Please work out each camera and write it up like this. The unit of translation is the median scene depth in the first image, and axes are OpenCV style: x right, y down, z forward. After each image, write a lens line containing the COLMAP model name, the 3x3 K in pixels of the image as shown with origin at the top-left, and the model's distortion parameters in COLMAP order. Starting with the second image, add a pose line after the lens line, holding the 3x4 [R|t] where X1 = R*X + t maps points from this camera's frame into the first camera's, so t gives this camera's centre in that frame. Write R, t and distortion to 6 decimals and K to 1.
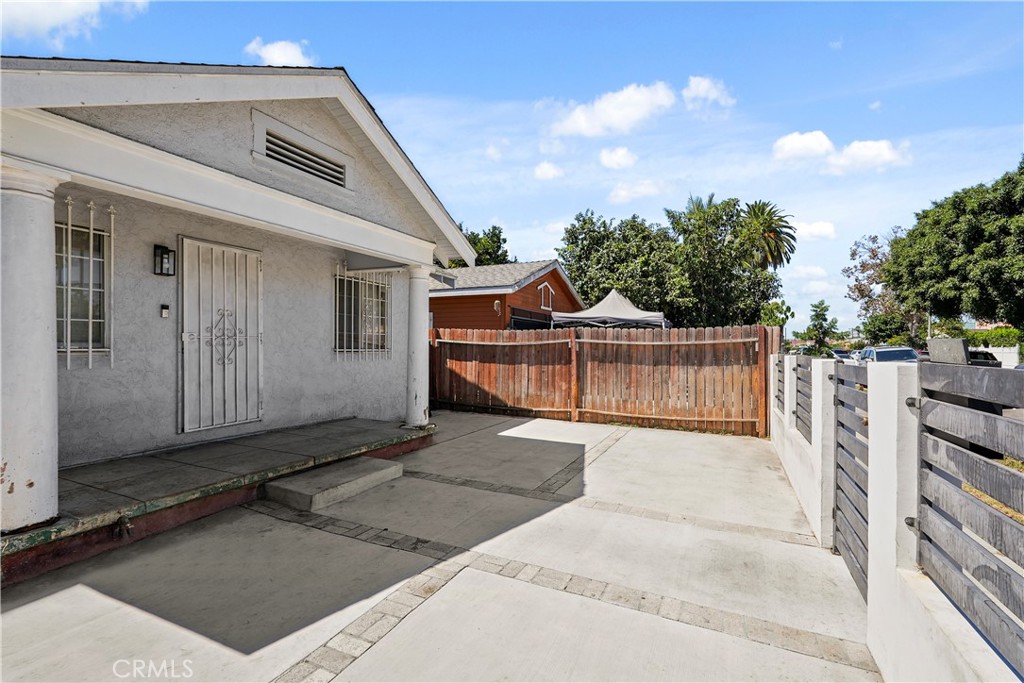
lens RADIAL K [[468.2, 0, 518.4], [0, 468.2, 347.8], [0, 0, 1]] dist [-0.016274, 0.010827]
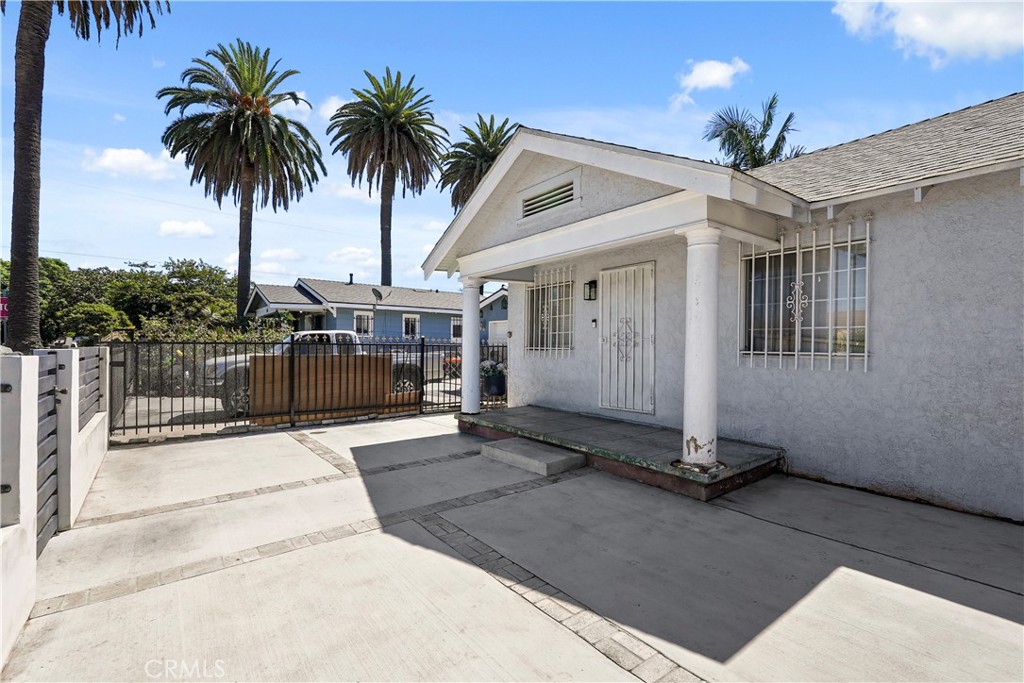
lens RADIAL K [[465.1, 0, 508.1], [0, 465.1, 343.1], [0, 0, 1]] dist [-0.018716, 0.011030]
pose [[-0.477293, -0.015856, -0.878601, 0.571544], [-0.014234, 0.999846, -0.010312, 0.003828], [0.878629, 0.007585, -0.477445, 1.220137]]
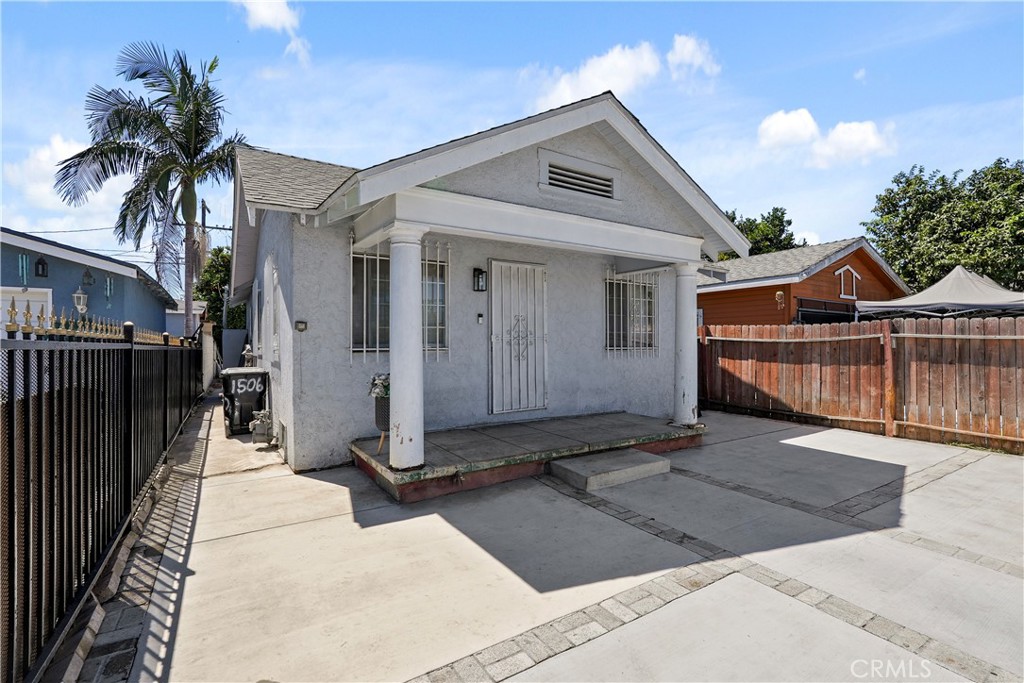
lens RADIAL K [[465.1, 0, 508.1], [0, 465.1, 343.1], [0, 0, 1]] dist [-0.018716, 0.011030]
pose [[0.835599, -0.009629, -0.549255, 0.012490], [0.006191, 0.999948, -0.008111, 0.000039], [0.549305, 0.003377, 0.835615, -0.031796]]
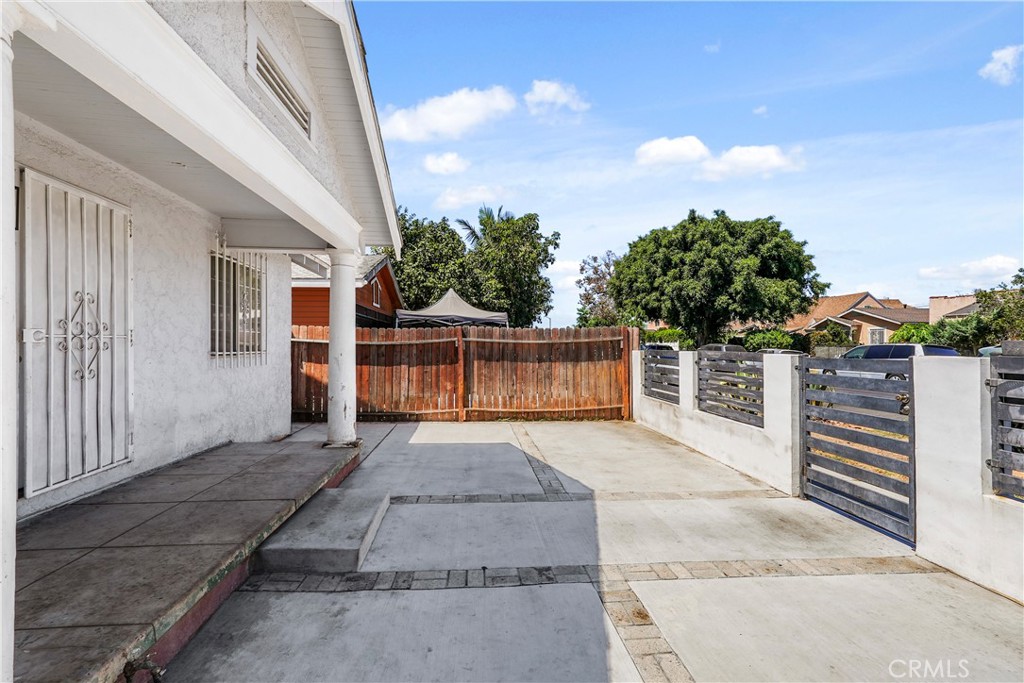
lens RADIAL K [[458.5, 0, 514.6], [0, 458.5, 338.3], [0, 0, 1]] dist [-0.016782, 0.010242]
pose [[0.865968, -0.001481, 0.500098, -0.403139], [0.009489, 0.999864, -0.013470, -0.005530], [-0.500010, 0.016410, 0.865864, 0.162955]]
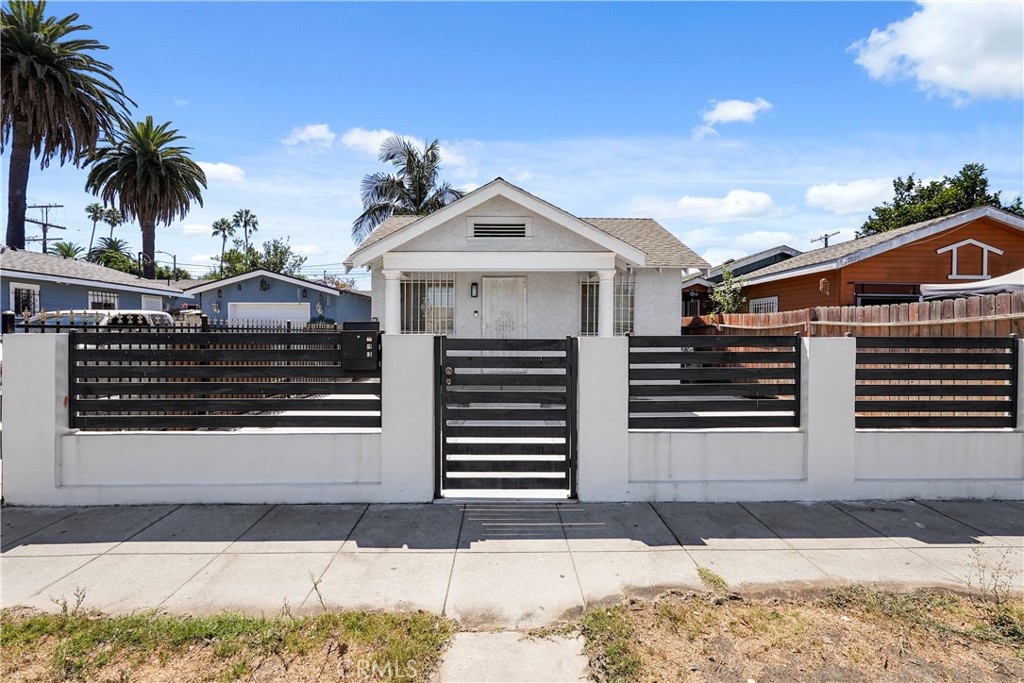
lens RADIAL K [[461.1, 0, 510.1], [0, 461.1, 335.6], [0, 0, 1]] dist [-0.001028, -0.000033]
pose [[0.428504, 0.001801, -0.903538, 0.986627], [-0.003664, 0.999993, 0.000256, 0.015102], [0.903532, 0.003201, 0.428508, 0.204007]]
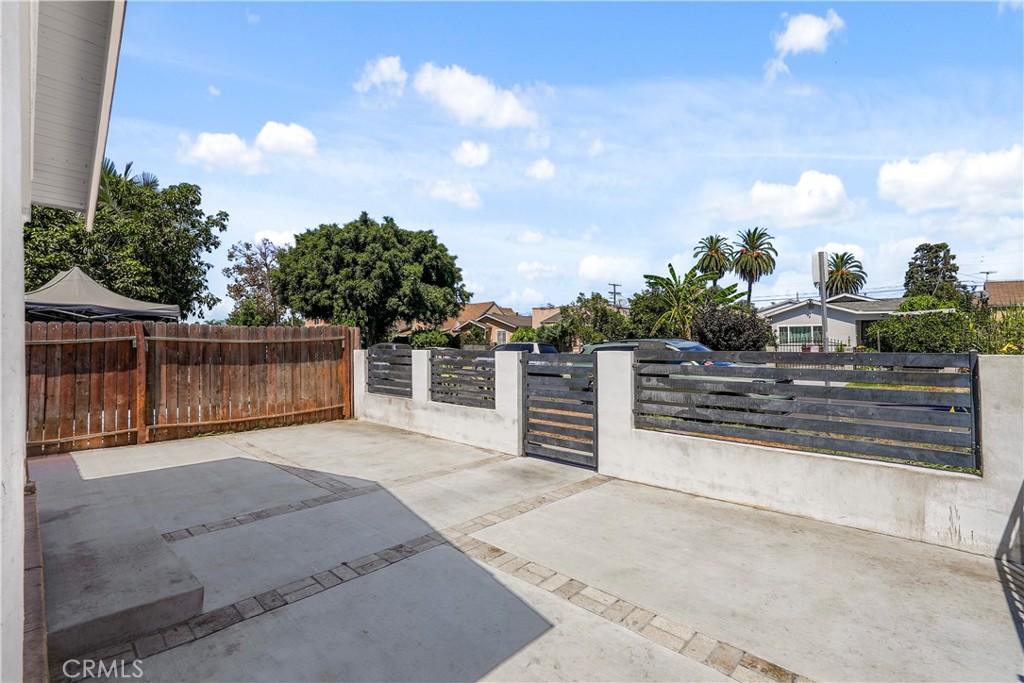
lens RADIAL K [[462.4, 0, 519.1], [0, 462.4, 338.8], [0, 0, 1]] dist [-0.017184, 0.010700]
pose [[0.308704, -0.001025, 0.951158, -0.616856], [0.009599, 0.999952, -0.002038, -0.010820], [-0.951110, 0.009759, 0.308699, 0.269531]]
